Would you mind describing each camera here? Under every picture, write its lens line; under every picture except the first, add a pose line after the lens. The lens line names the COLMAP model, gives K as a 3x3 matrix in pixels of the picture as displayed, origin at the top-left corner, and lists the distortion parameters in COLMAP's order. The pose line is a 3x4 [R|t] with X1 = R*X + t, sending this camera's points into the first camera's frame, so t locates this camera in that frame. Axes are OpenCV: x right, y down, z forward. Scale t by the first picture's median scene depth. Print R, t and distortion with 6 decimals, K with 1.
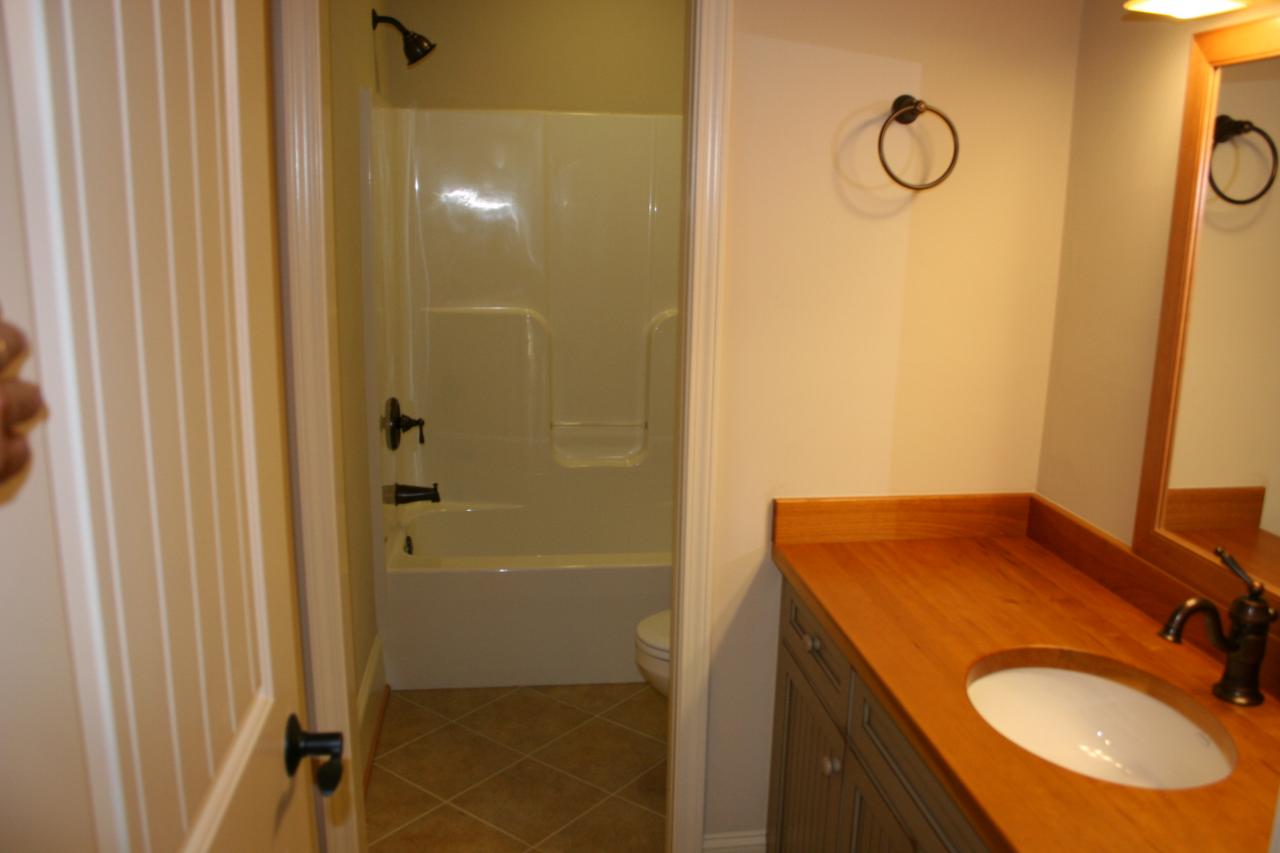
lens RADIAL K [[1035.3, 0, 640.0], [0, 1035.3, 426.5], [0, 0, 1]] dist [-0.085584, 0.097451]
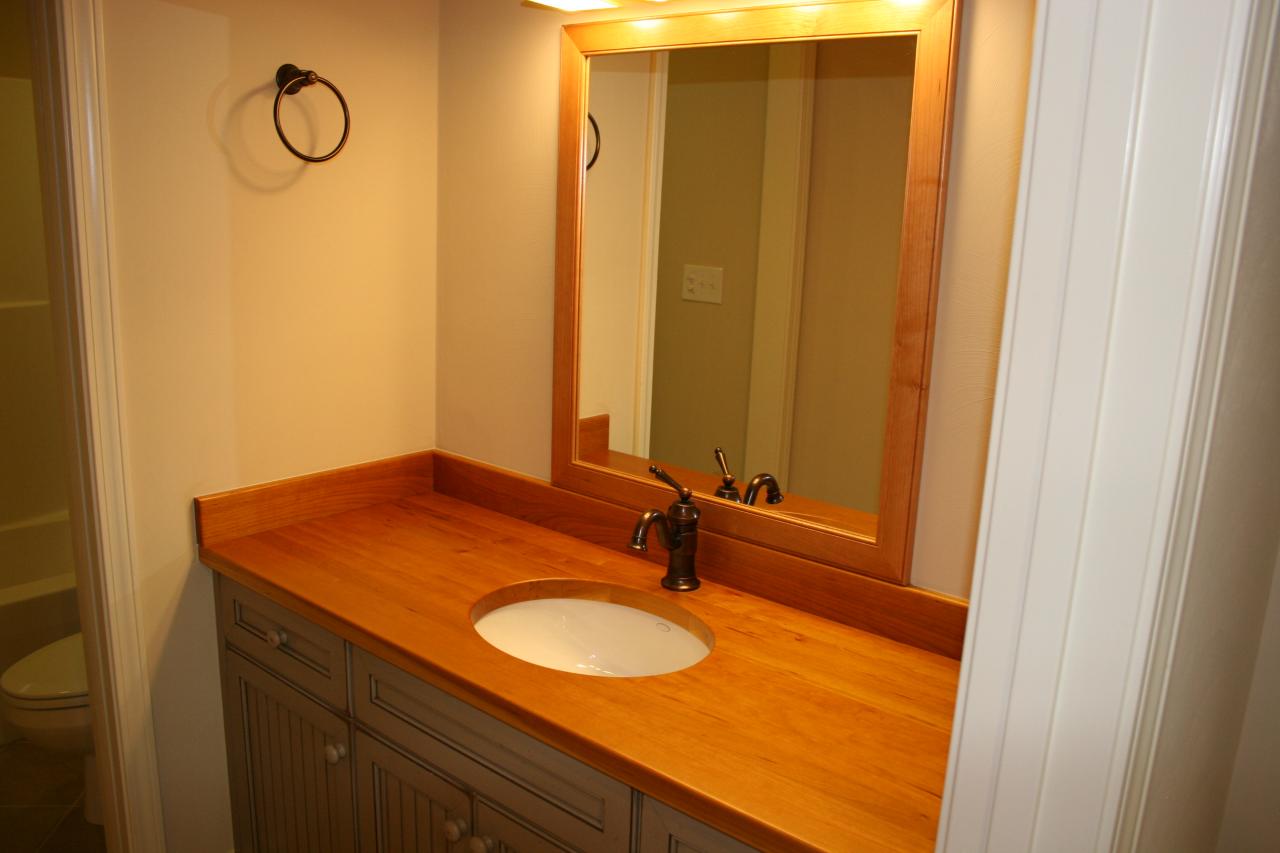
lens RADIAL K [[1035.3, 0, 640.0], [0, 1035.3, 426.5], [0, 0, 1]] dist [-0.085584, 0.097451]
pose [[0.788972, -0.143149, 0.597521, -0.113750], [0.126359, 0.989497, 0.070210, -0.009093], [-0.601295, 0.020108, 0.798774, 0.032819]]
